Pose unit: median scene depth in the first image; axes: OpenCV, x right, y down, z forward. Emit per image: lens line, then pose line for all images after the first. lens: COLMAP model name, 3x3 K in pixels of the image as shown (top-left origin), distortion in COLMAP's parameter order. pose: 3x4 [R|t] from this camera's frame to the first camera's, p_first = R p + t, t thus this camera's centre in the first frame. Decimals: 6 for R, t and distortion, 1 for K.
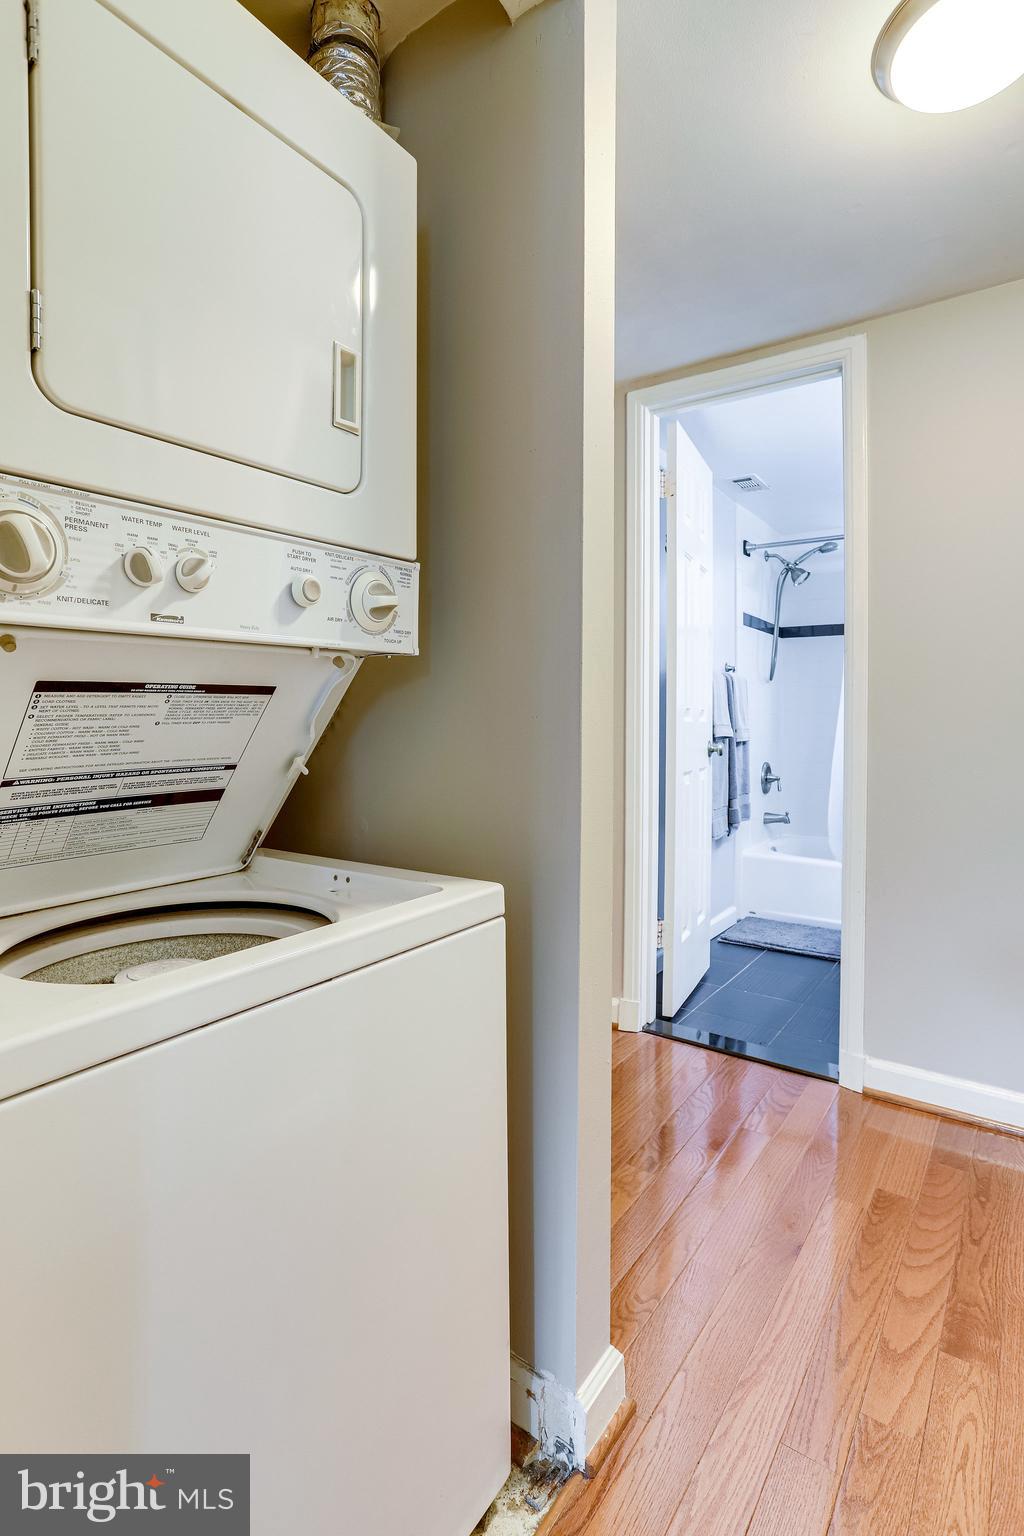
lens RADIAL K [[771.6, 0, 509.4], [0, 771.6, 721.6], [0, 0, 1]] dist [-0.050592, 0.026671]
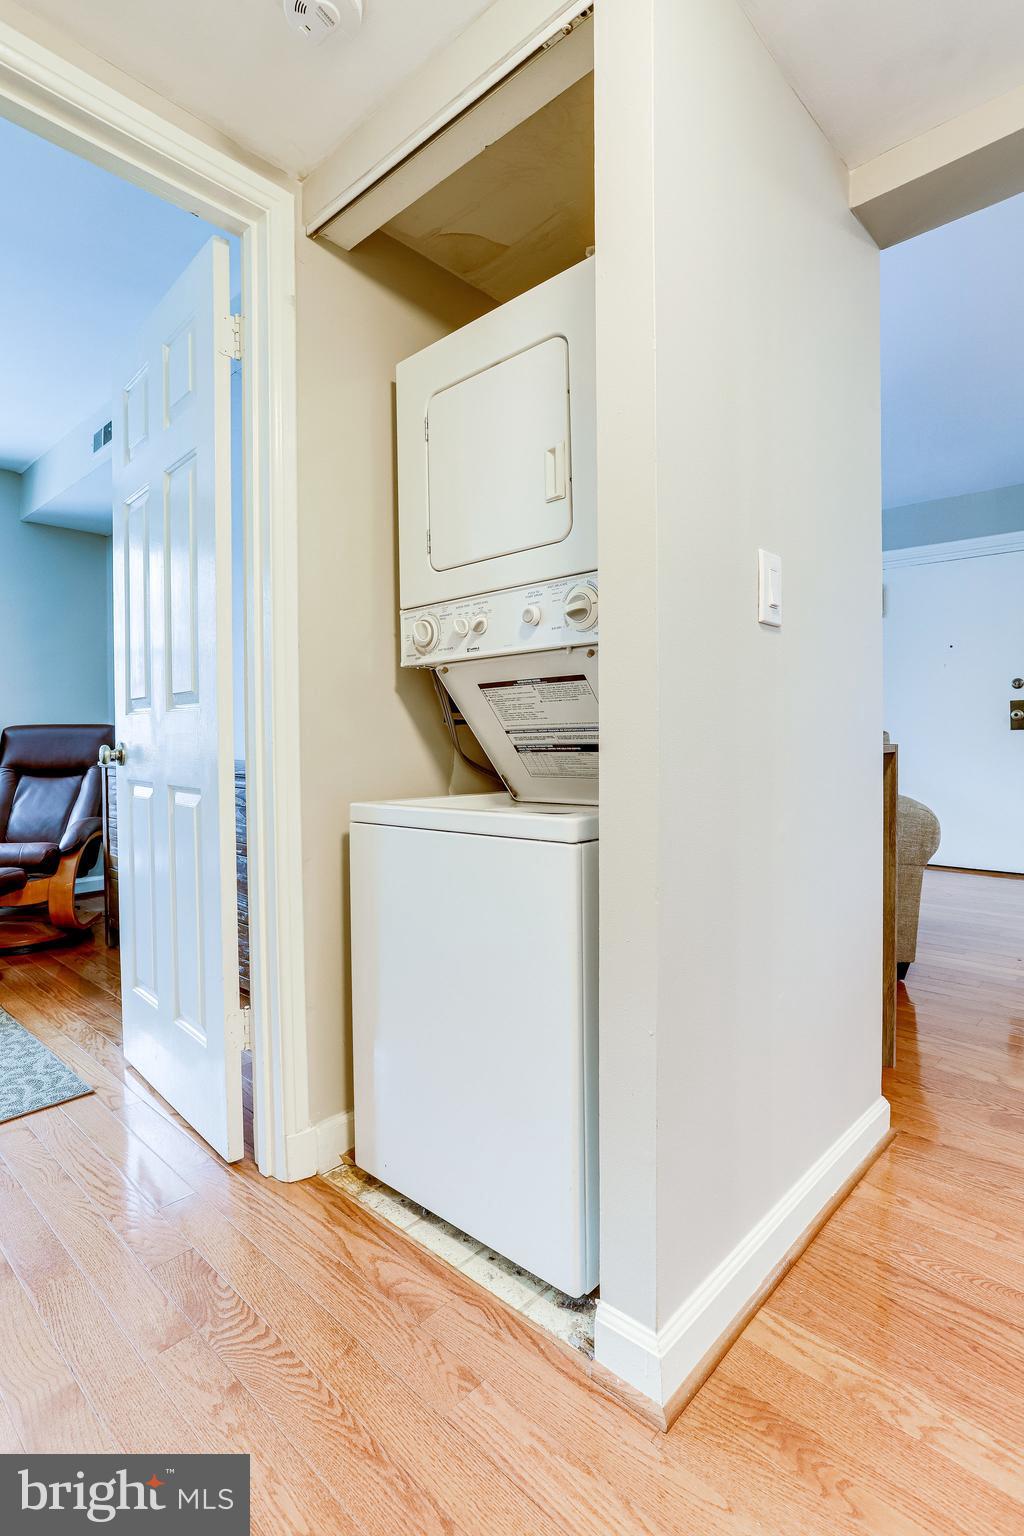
lens RADIAL K [[750.6, 0, 511.1], [0, 750.6, 744.9], [0, 0, 1]] dist [-0.041181, 0.021065]
pose [[-0.117684, 0.014993, -0.992938, 1.293217], [0.006888, 0.999874, 0.014281, 0.077755], [0.993027, -0.005159, -0.117773, 1.121129]]
